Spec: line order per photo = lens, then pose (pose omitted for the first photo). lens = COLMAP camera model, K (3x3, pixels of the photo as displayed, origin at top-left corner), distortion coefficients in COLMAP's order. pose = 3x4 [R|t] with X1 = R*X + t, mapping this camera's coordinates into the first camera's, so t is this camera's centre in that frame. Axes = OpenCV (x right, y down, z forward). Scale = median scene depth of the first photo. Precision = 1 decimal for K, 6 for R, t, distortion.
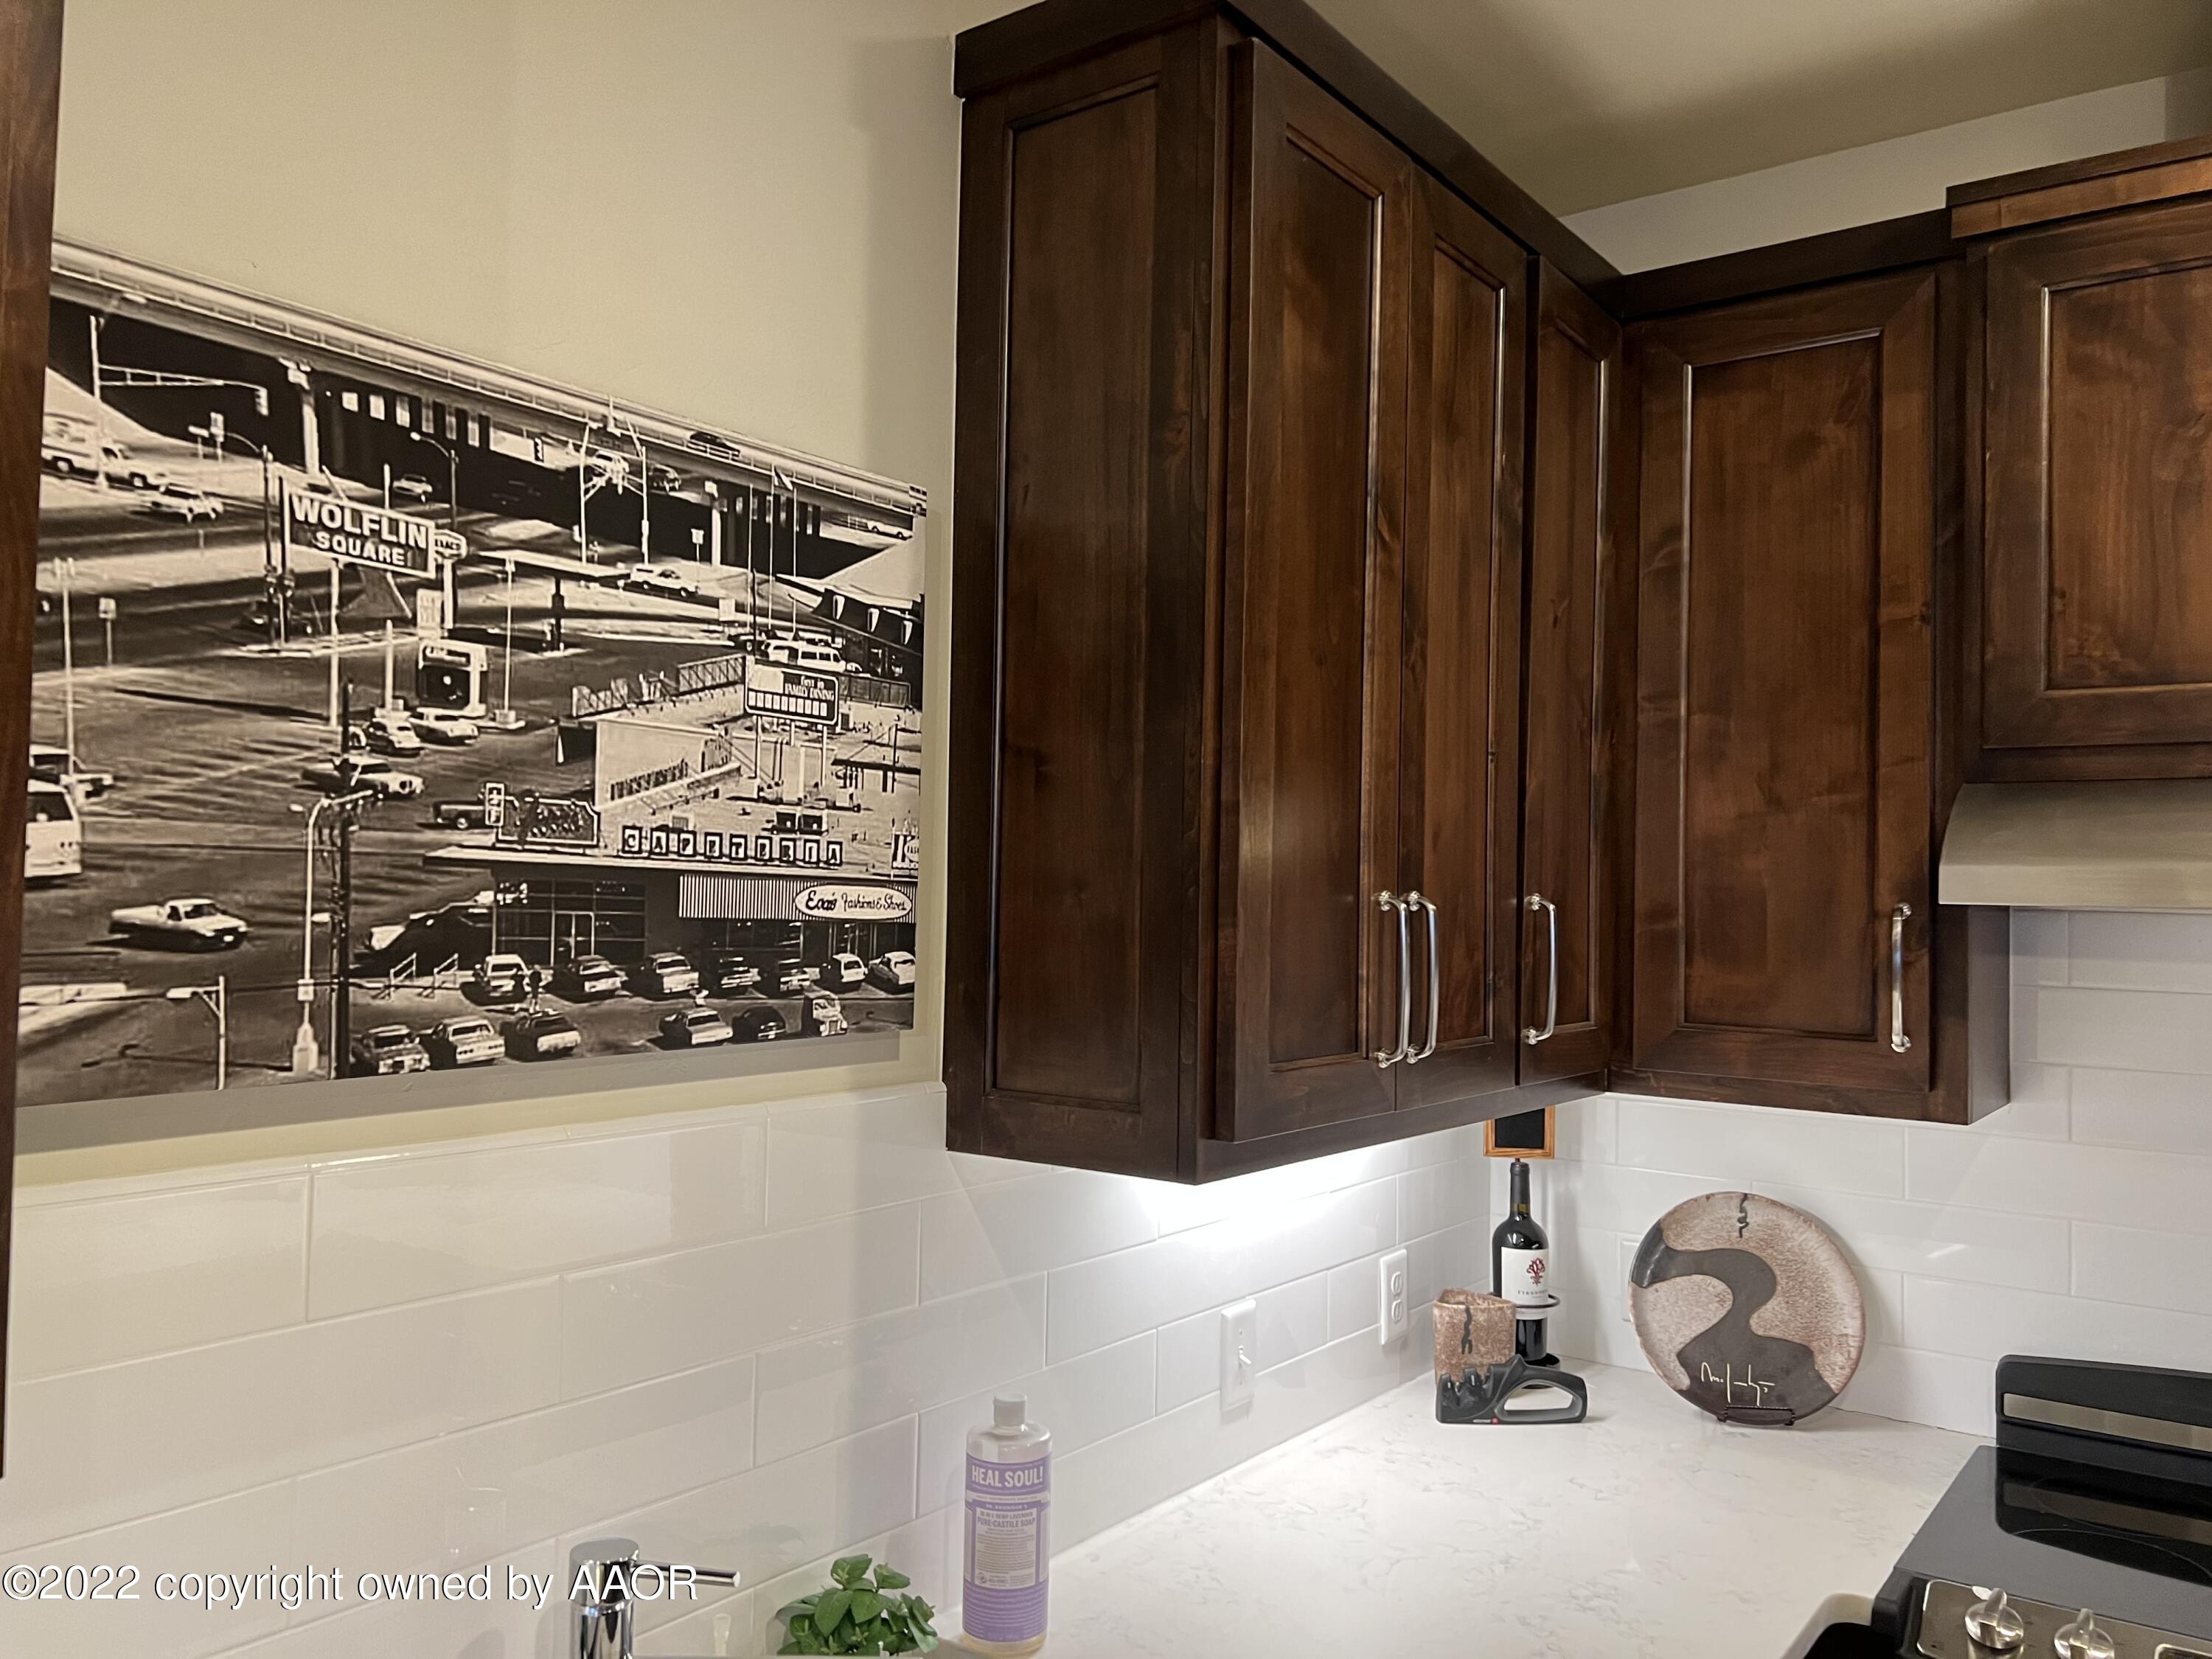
lens RADIAL K [[1685.0, 0, 1106.0], [0, 1685.0, 829.5], [0, 0, 1]] dist [0.090924, 0.000828]
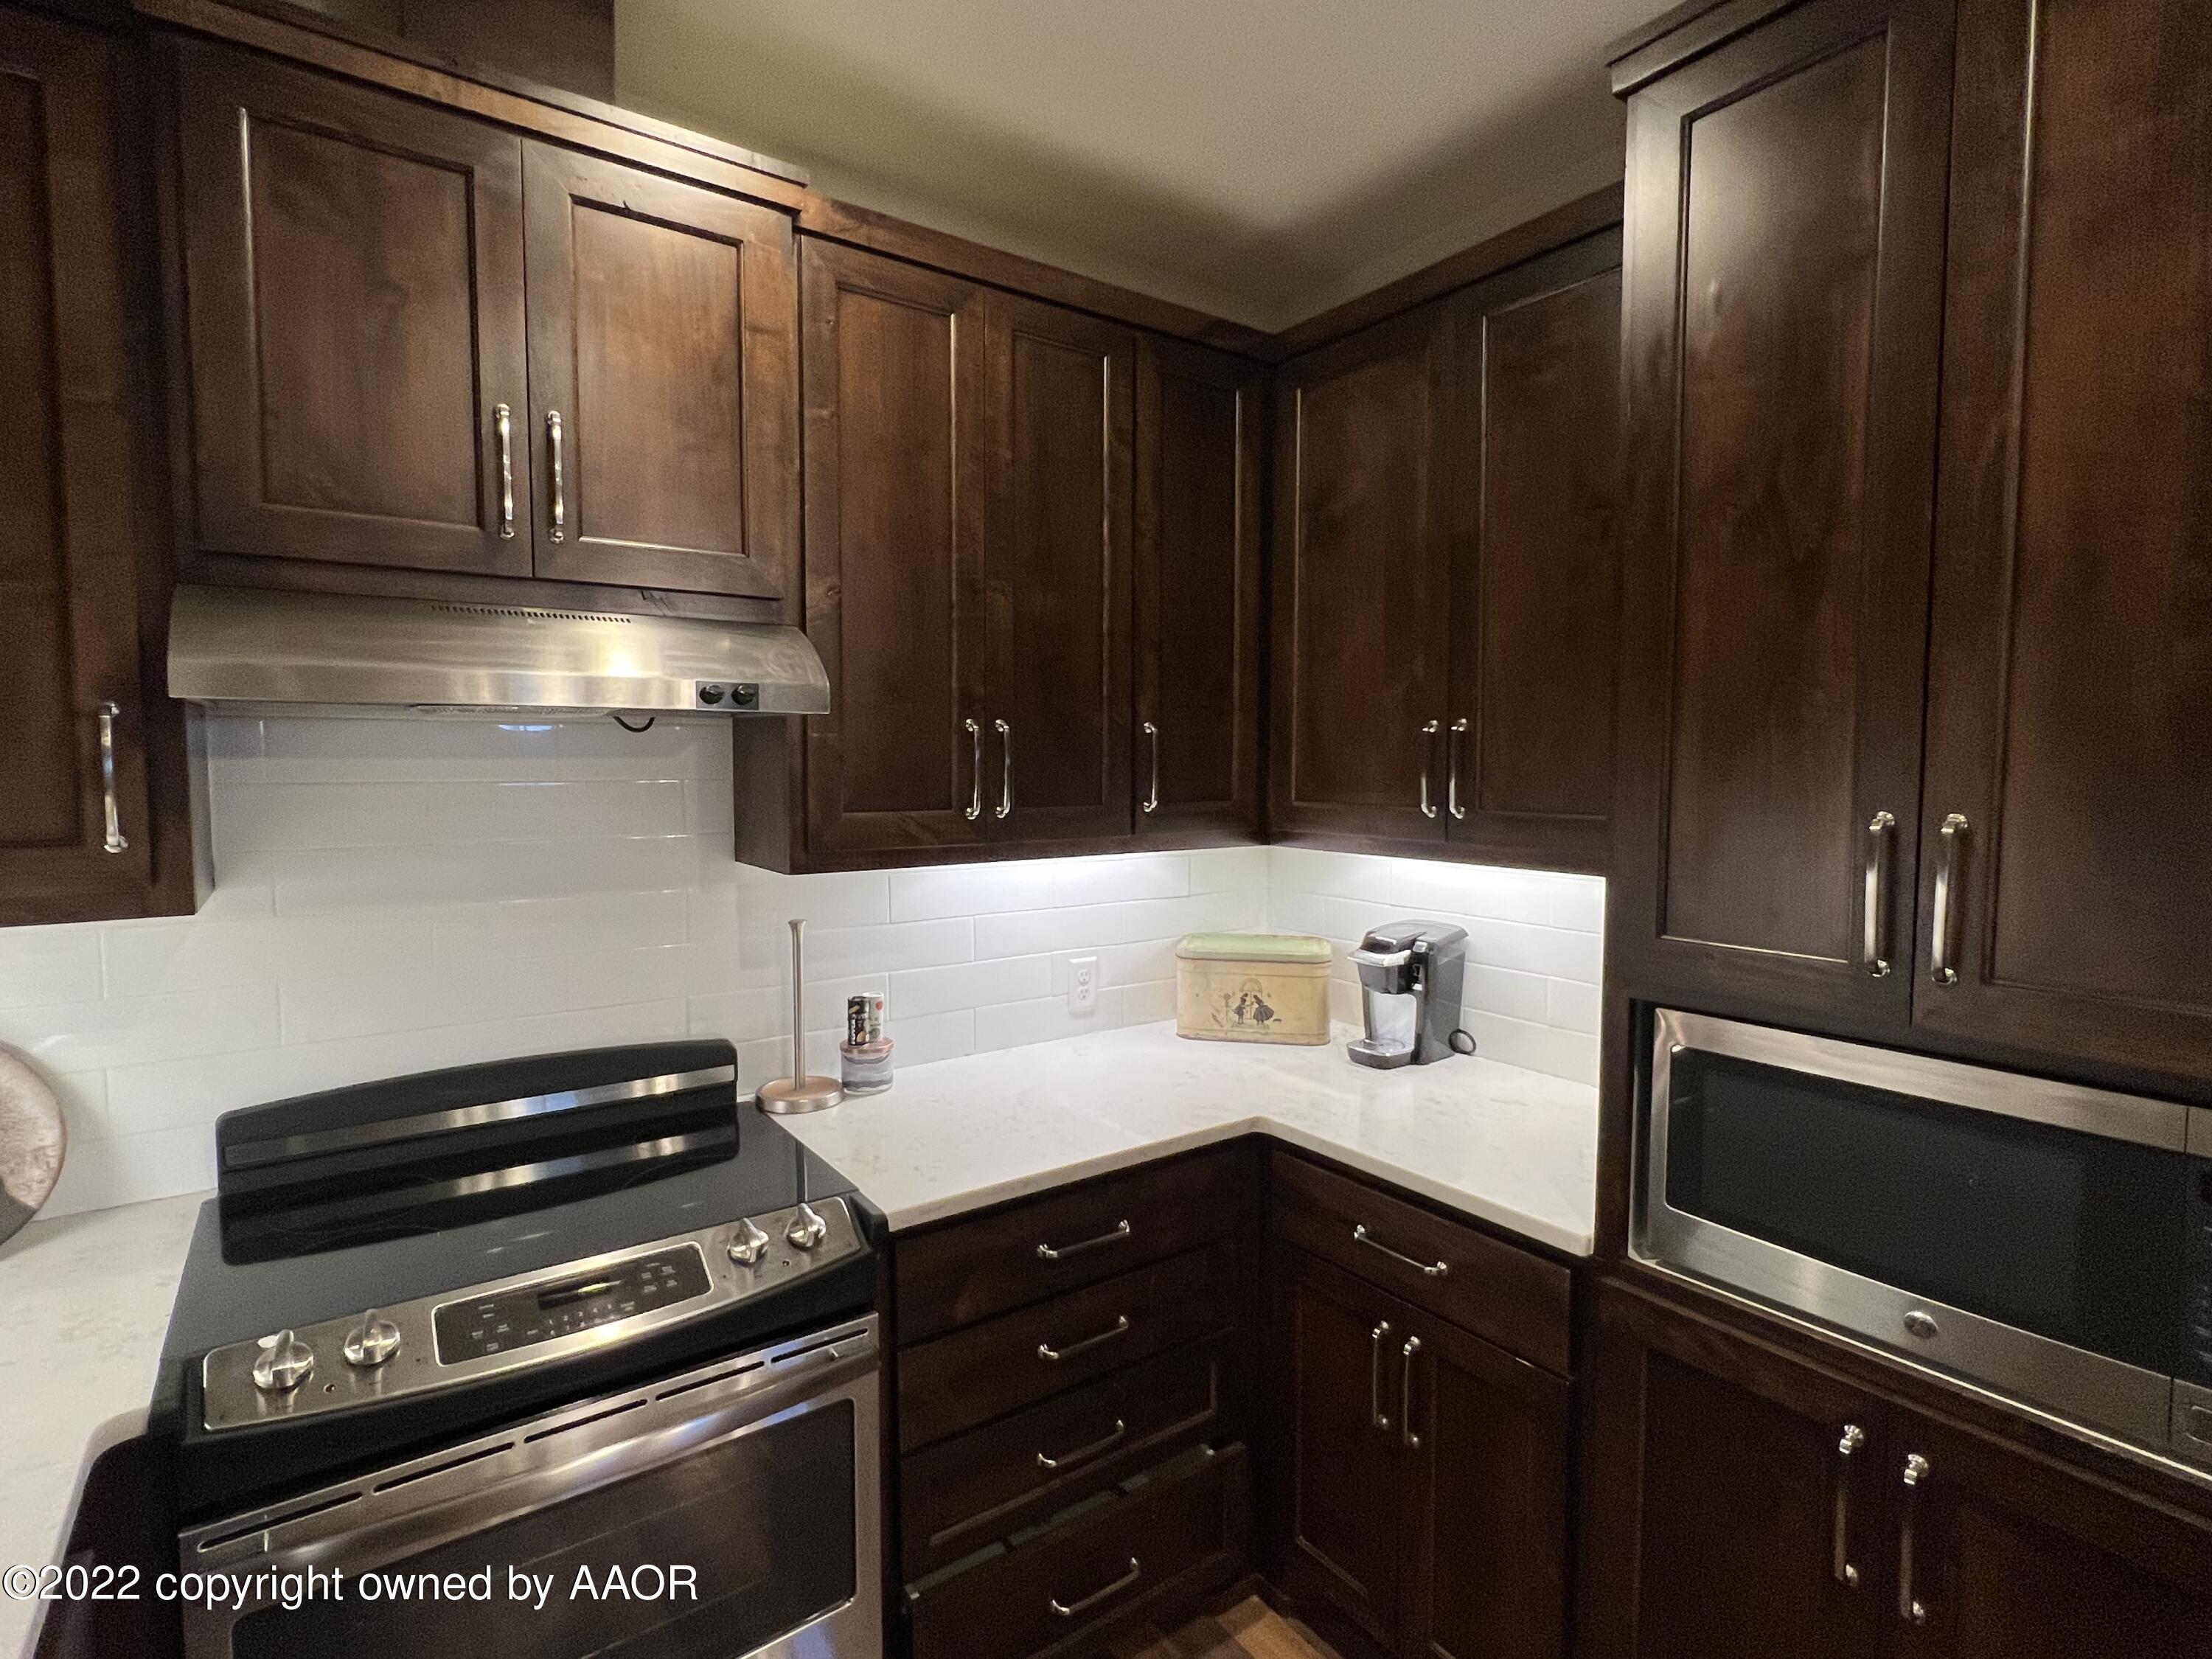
lens RADIAL K [[1074.7, 0, 1106.0], [0, 1074.7, 829.5], [0, 0, 1]] dist [-0.001849, -0.001346]
pose [[0.291843, -0.076146, 0.953430, 0.042471], [-0.034449, 0.995342, 0.090038, 0.040687], [-0.955846, -0.059121, 0.287861, 0.278009]]
